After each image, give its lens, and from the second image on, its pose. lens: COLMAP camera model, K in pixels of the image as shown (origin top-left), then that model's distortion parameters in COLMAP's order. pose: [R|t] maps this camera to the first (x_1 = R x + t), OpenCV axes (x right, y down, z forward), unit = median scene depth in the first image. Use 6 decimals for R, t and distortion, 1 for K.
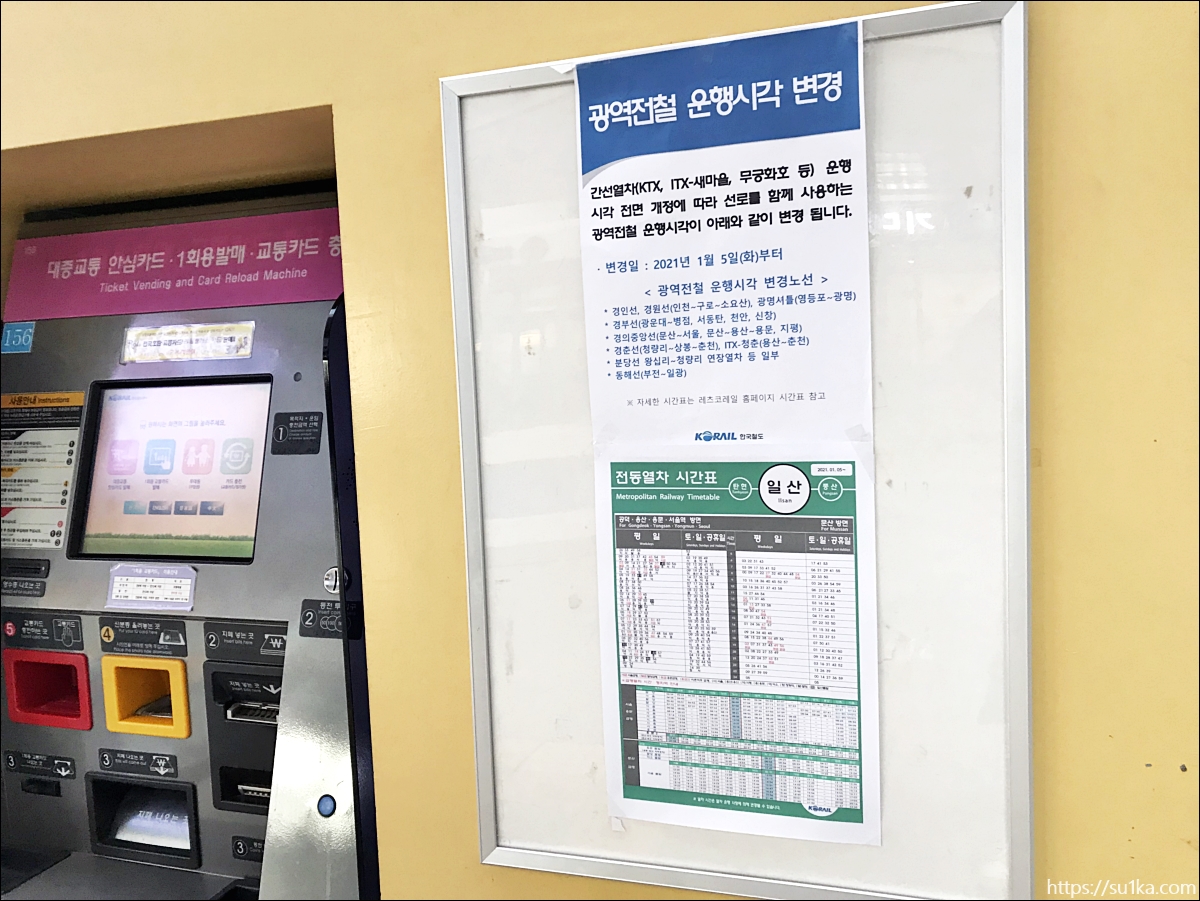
lens RADIAL K [[1003.9, 0, 601.7], [0, 1003.9, 443.4], [0, 0, 1]] dist [0.073558, -0.109297]
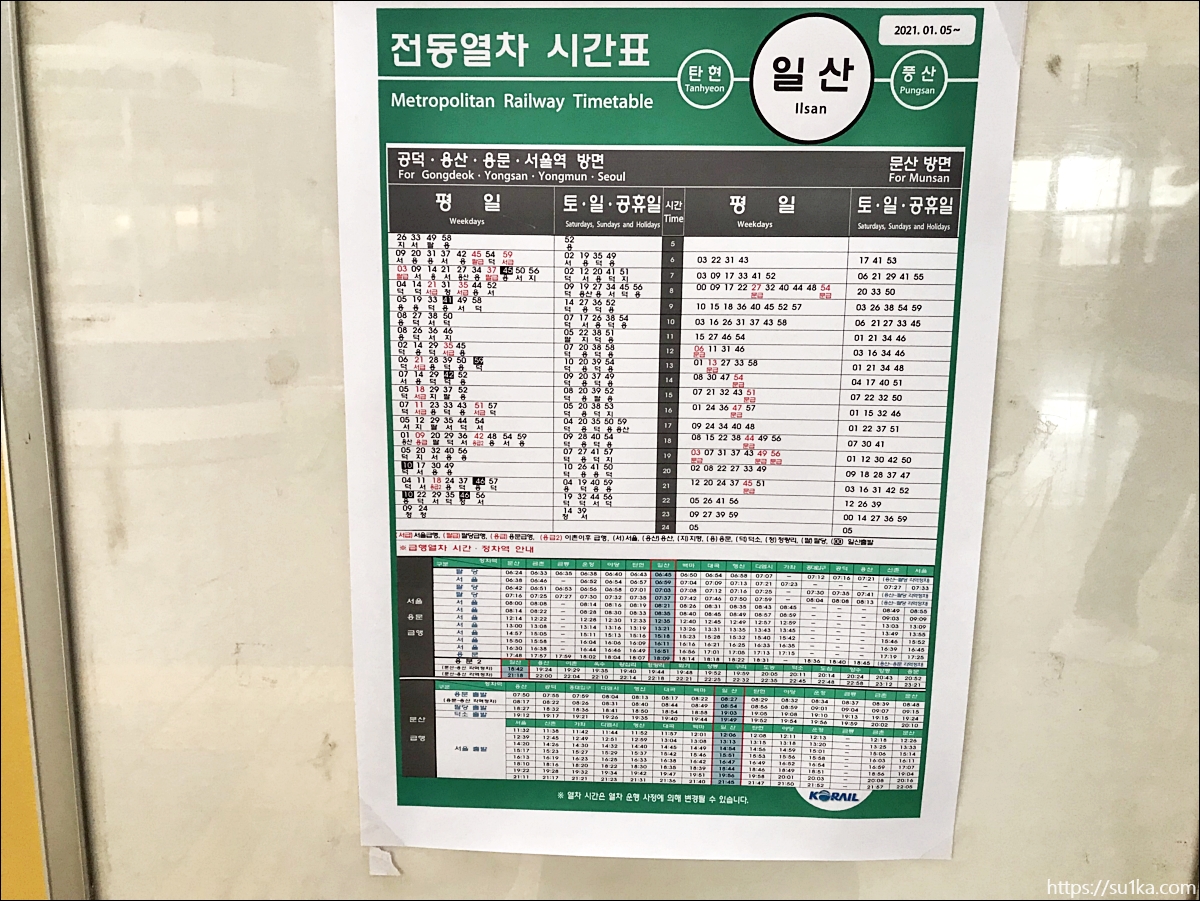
lens RADIAL K [[1003.9, 0, 603.6], [0, 1003.9, 448.5], [0, 0, 1]] dist [0.073558, -0.109297]
pose [[0.952989, -0.001322, 0.303001, -0.028574], [-0.026833, 0.995693, 0.088739, 0.157492], [-0.301813, -0.092697, 0.948850, 0.587395]]
